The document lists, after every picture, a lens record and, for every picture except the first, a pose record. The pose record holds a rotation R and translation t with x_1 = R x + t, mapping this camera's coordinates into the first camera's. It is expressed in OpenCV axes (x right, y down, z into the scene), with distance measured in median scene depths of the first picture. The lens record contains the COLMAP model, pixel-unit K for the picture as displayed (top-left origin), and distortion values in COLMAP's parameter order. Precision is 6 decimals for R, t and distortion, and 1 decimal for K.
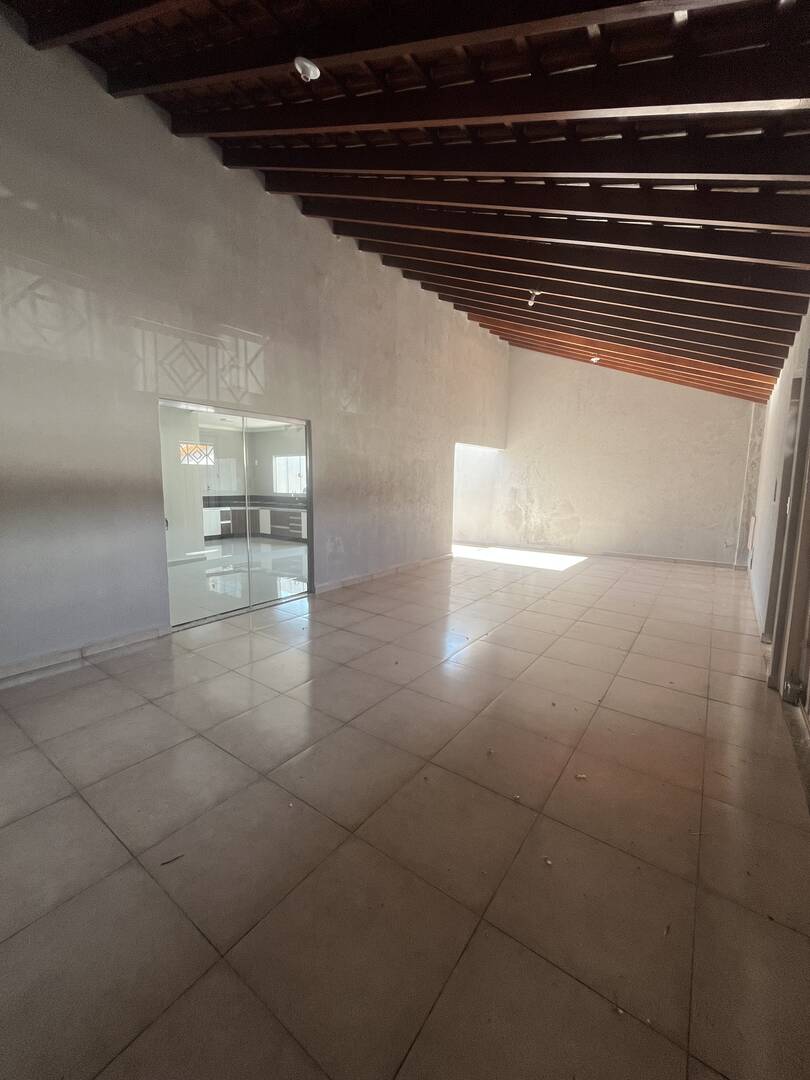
lens RADIAL K [[437.0, 0, 405.7], [0, 437.0, 534.5], [0, 0, 1]] dist [-0.001015, -0.000075]
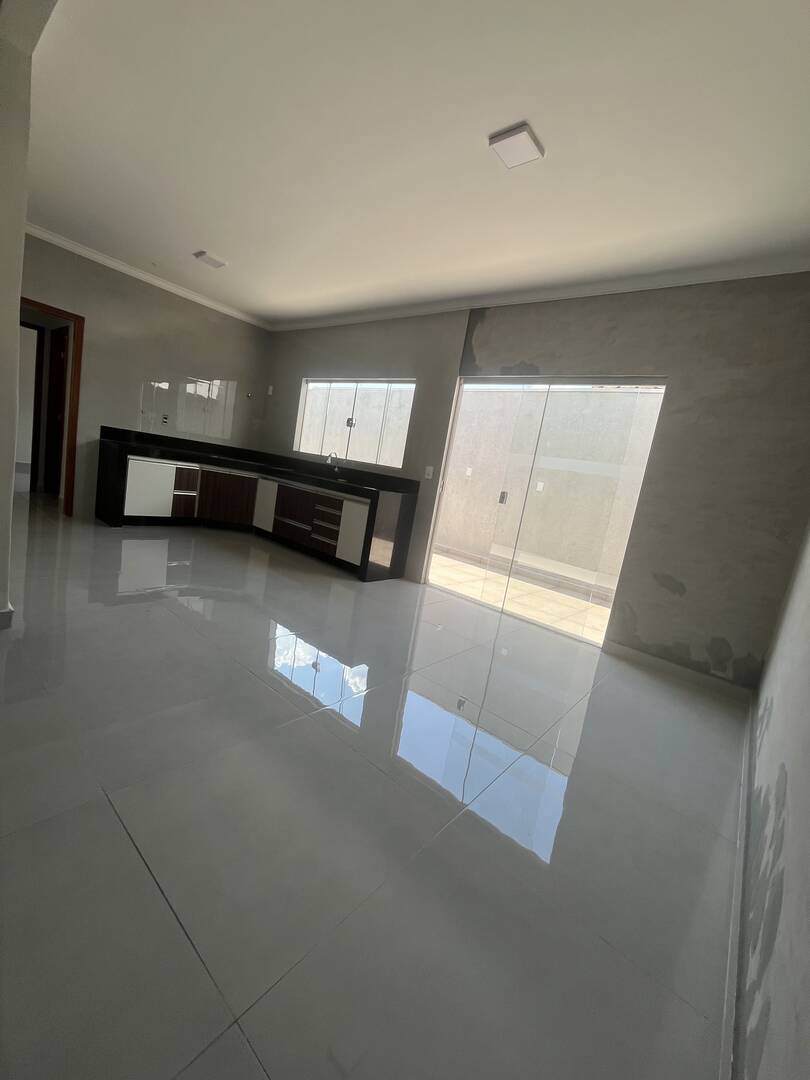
lens RADIAL K [[437.0, 0, 405.7], [0, 437.0, 534.5], [0, 0, 1]] dist [-0.001015, -0.000075]
pose [[0.985279, 0.166465, -0.038920, -0.143717], [-0.165834, 0.985972, 0.018934, -0.032829], [0.041526, -0.012201, 0.999063, 0.522814]]
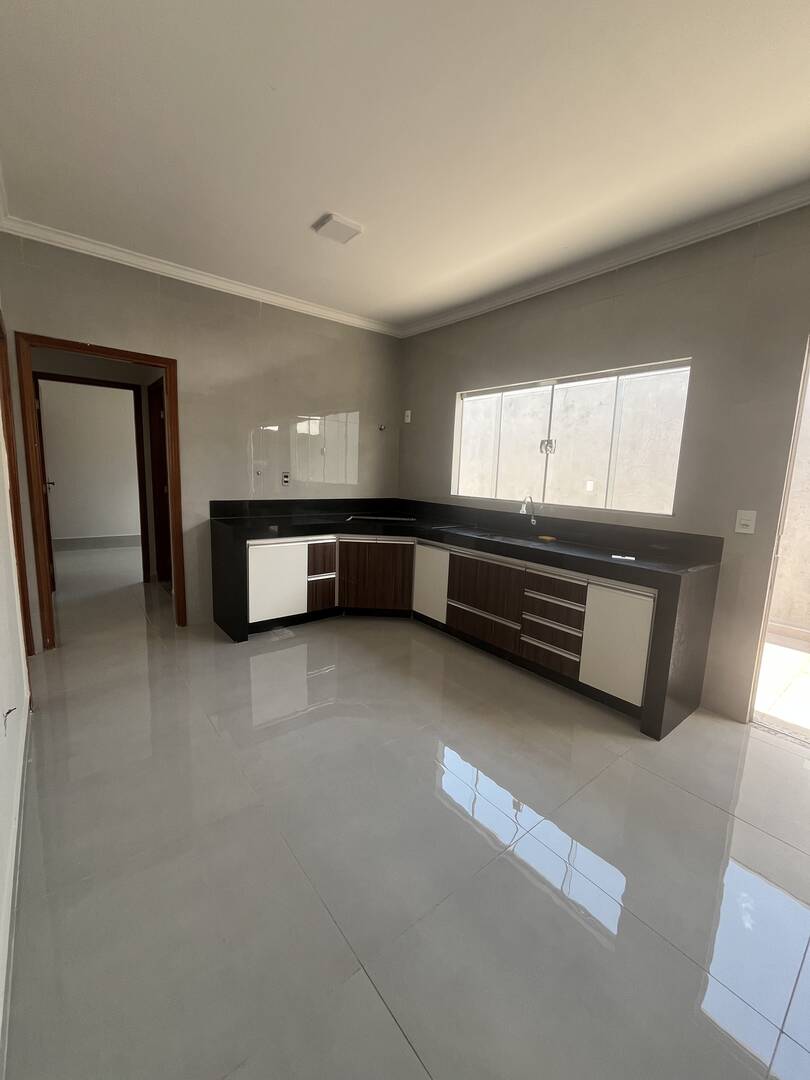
lens RADIAL K [[437.0, 0, 405.7], [0, 437.0, 534.5], [0, 0, 1]] dist [-0.001015, -0.000075]
pose [[0.965610, 0.065166, -0.251697, -0.260143], [-0.060140, 0.997808, 0.027618, -0.075752], [0.252945, -0.011532, 0.967412, 0.676541]]
